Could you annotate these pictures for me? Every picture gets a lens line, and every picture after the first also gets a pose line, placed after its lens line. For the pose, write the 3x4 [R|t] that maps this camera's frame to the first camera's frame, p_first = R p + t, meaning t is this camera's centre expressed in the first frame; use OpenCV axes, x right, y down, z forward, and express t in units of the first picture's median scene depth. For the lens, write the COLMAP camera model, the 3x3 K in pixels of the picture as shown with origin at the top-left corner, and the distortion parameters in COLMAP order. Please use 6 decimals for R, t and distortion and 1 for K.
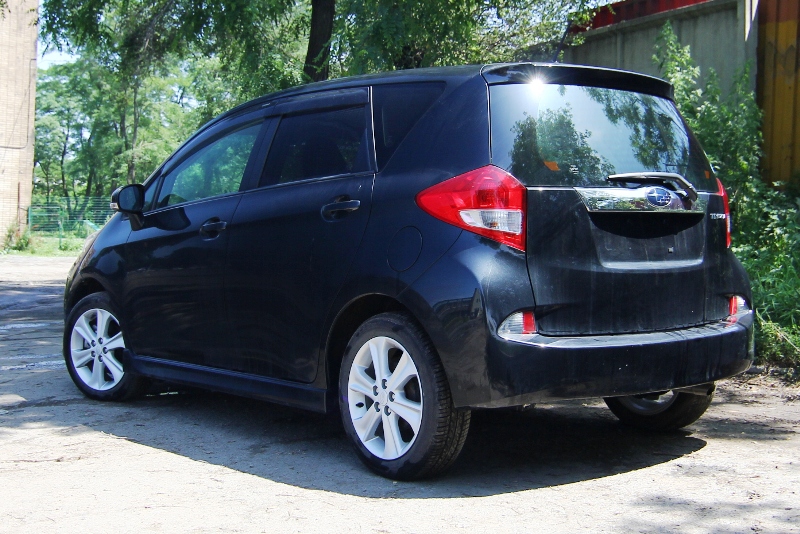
lens RADIAL K [[619.0, 0, 399.4], [0, 619.0, 266.4], [0, 0, 1]] dist [-0.002891, 0.005348]
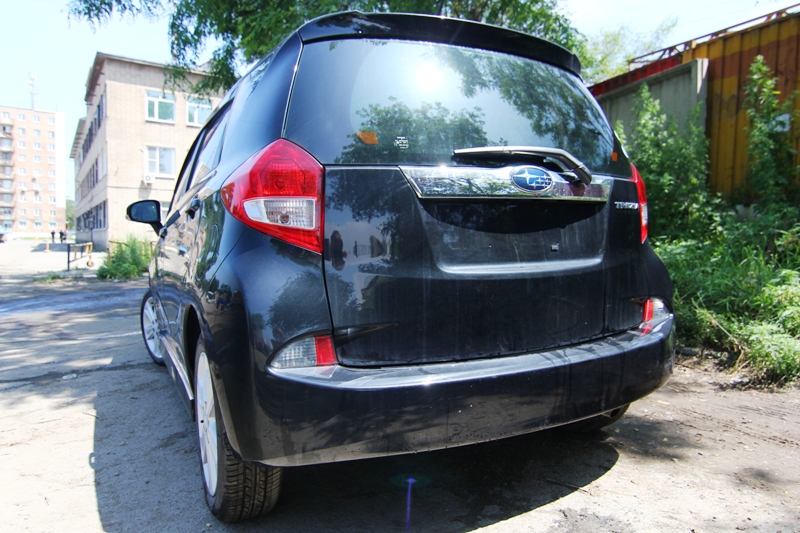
lens RADIAL K [[402.8, 0, 401.5], [0, 402.8, 271.4], [0, 0, 1]] dist [-0.004244, -0.002152]
pose [[0.992362, -0.007702, -0.123119, 0.286554], [0.011774, 0.999406, 0.032382, -0.013843], [0.122796, -0.033585, 0.991863, 0.431595]]
